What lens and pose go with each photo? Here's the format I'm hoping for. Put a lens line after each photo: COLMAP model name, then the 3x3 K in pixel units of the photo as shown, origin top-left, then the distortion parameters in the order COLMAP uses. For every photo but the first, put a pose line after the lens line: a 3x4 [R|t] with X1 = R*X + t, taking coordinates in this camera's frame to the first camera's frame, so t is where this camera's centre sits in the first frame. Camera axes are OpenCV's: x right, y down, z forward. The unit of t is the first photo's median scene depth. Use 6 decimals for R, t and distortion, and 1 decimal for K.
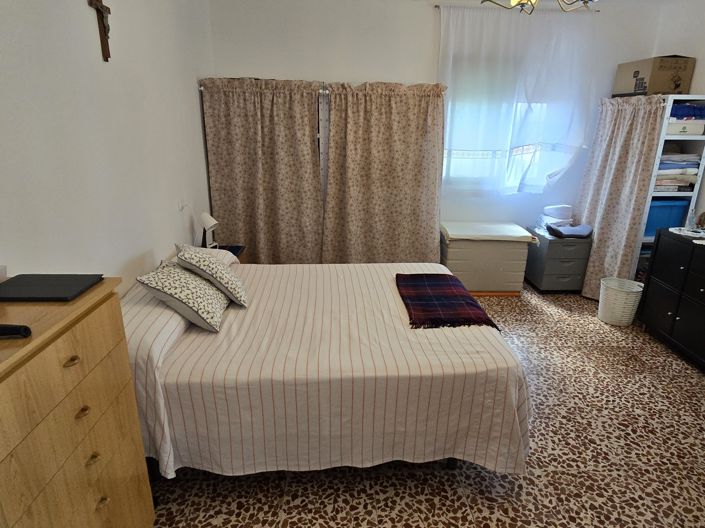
lens RADIAL K [[432.5, 0, 355.6], [0, 432.5, 264.2], [0, 0, 1]] dist [-0.000926, -0.003264]
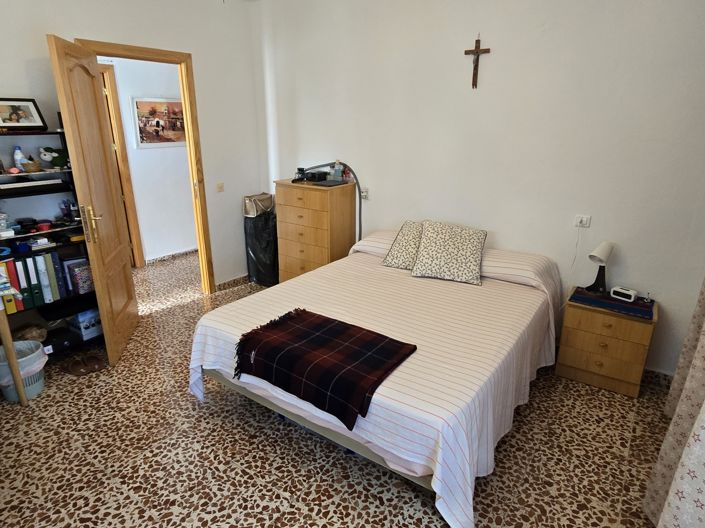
lens RADIAL K [[432.5, 0, 356.6], [0, 432.5, 263.8], [0, 0, 1]] dist [-0.000926, -0.003264]
pose [[-0.607926, 0.232119, -0.759307, 0.871547], [-0.264708, 0.842352, 0.469439, -0.523450], [0.748569, 0.486379, -0.450644, 1.566364]]
